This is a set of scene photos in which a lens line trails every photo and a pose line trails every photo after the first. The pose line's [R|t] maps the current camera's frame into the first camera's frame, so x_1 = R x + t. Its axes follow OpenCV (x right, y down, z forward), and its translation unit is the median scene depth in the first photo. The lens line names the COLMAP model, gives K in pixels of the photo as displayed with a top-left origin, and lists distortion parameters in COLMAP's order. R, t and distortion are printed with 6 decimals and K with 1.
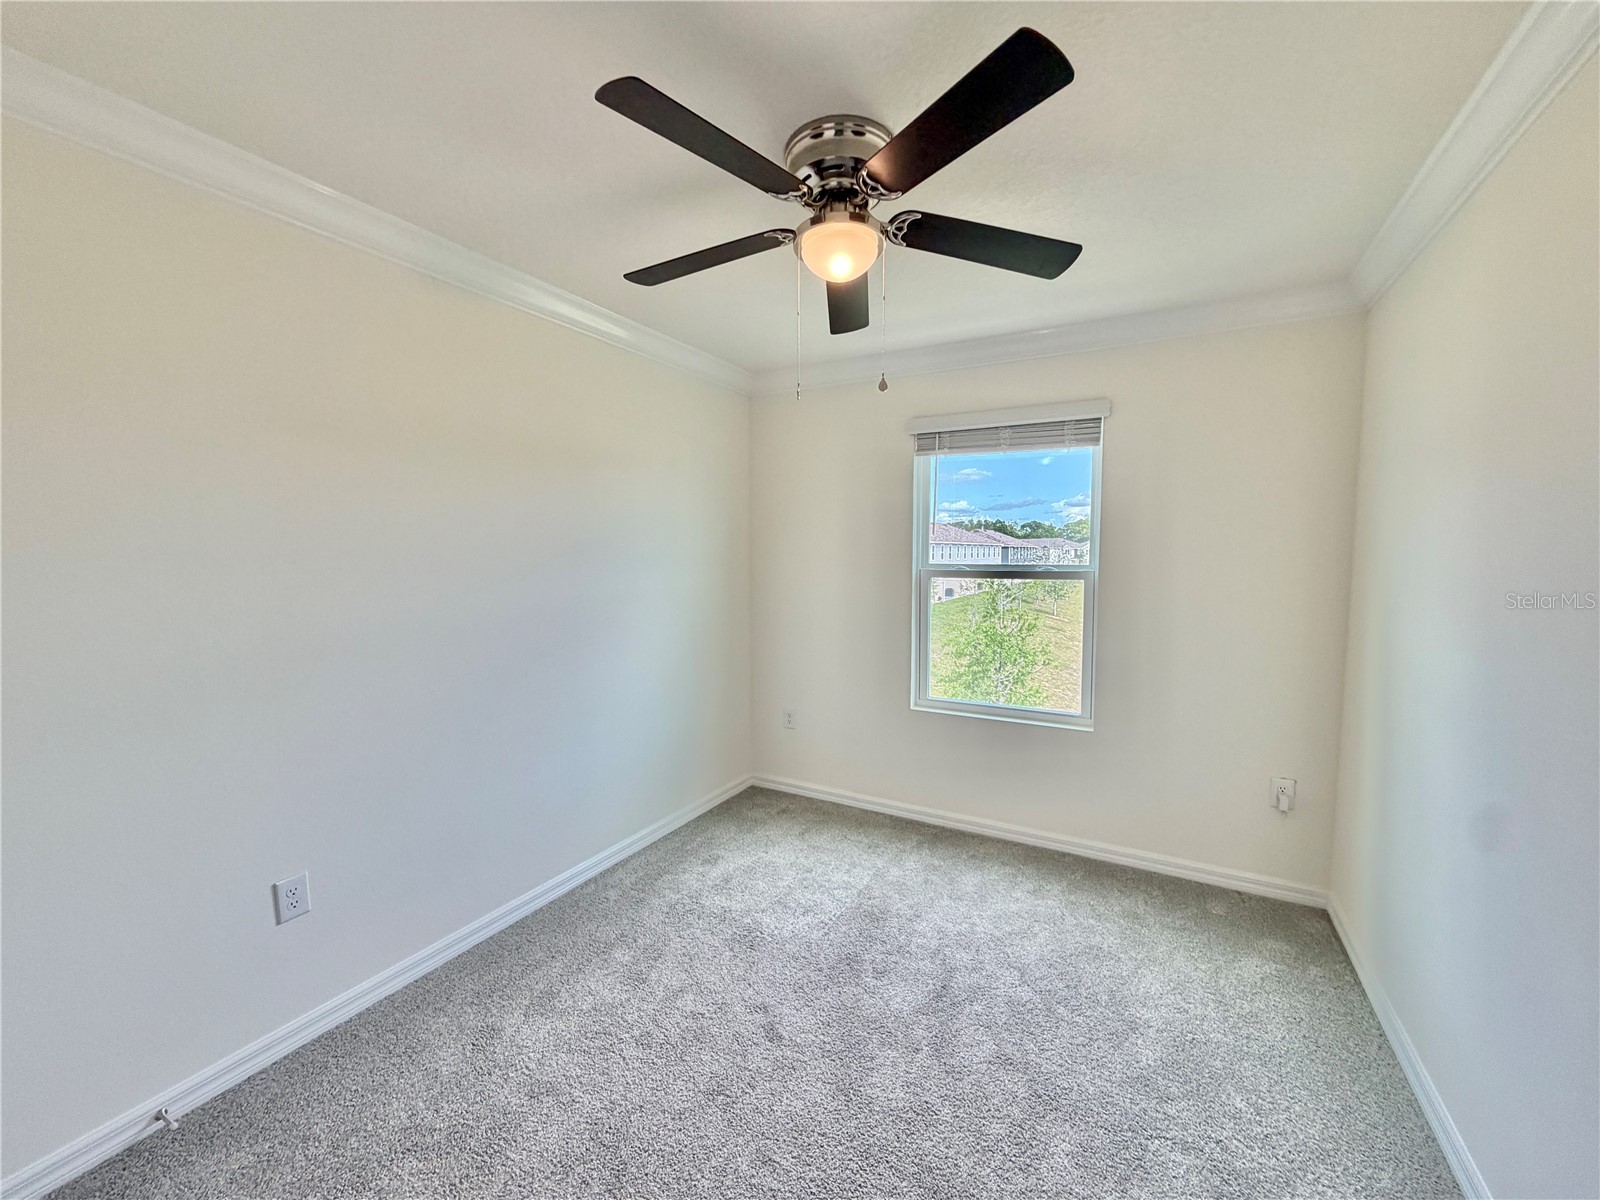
lens RADIAL K [[648.1, 0, 793.7], [0, 648.1, 589.5], [0, 0, 1]] dist [-0.001177, 0.000045]
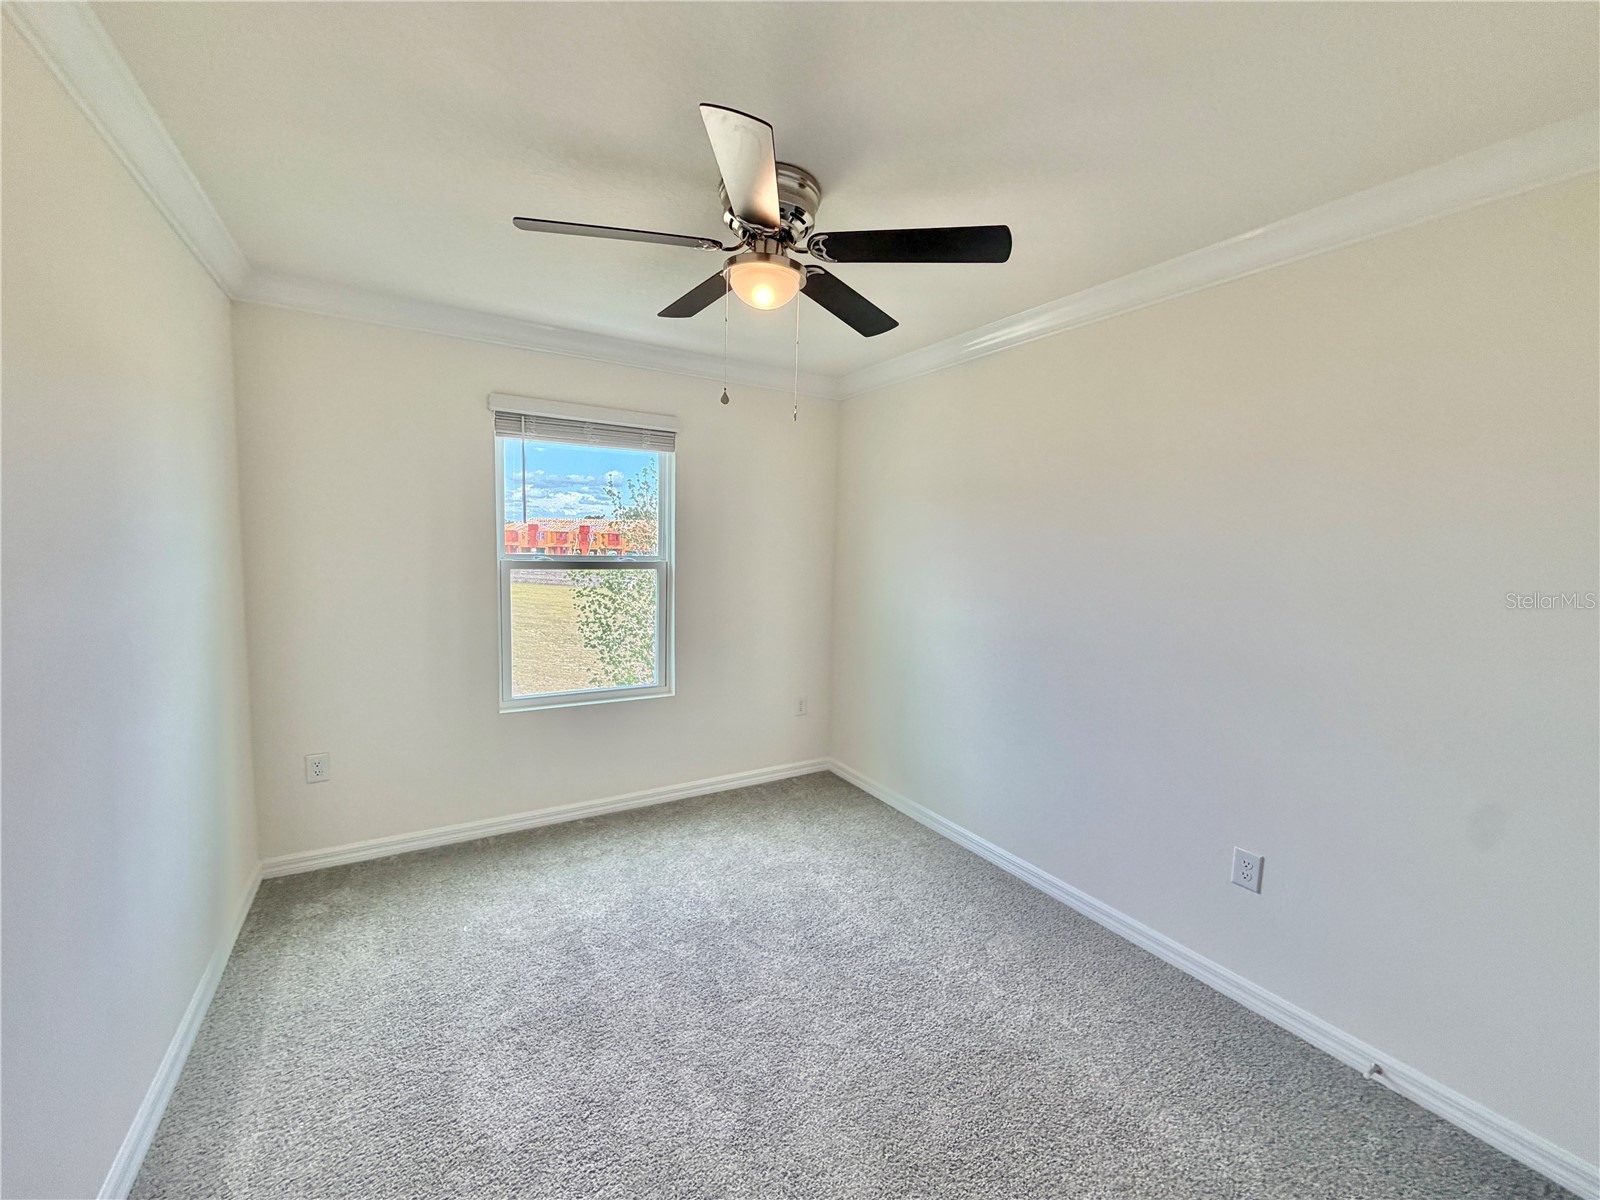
lens RADIAL K [[638.0, 0, 794.9], [0, 638.0, 598.6], [0, 0, 1]] dist [-0.000255, 0.000051]
pose [[0.495387, -0.071967, 0.865686, -0.417708], [0.027503, 0.997362, 0.067174, -0.030526], [-0.868237, -0.009468, 0.496060, 0.212994]]
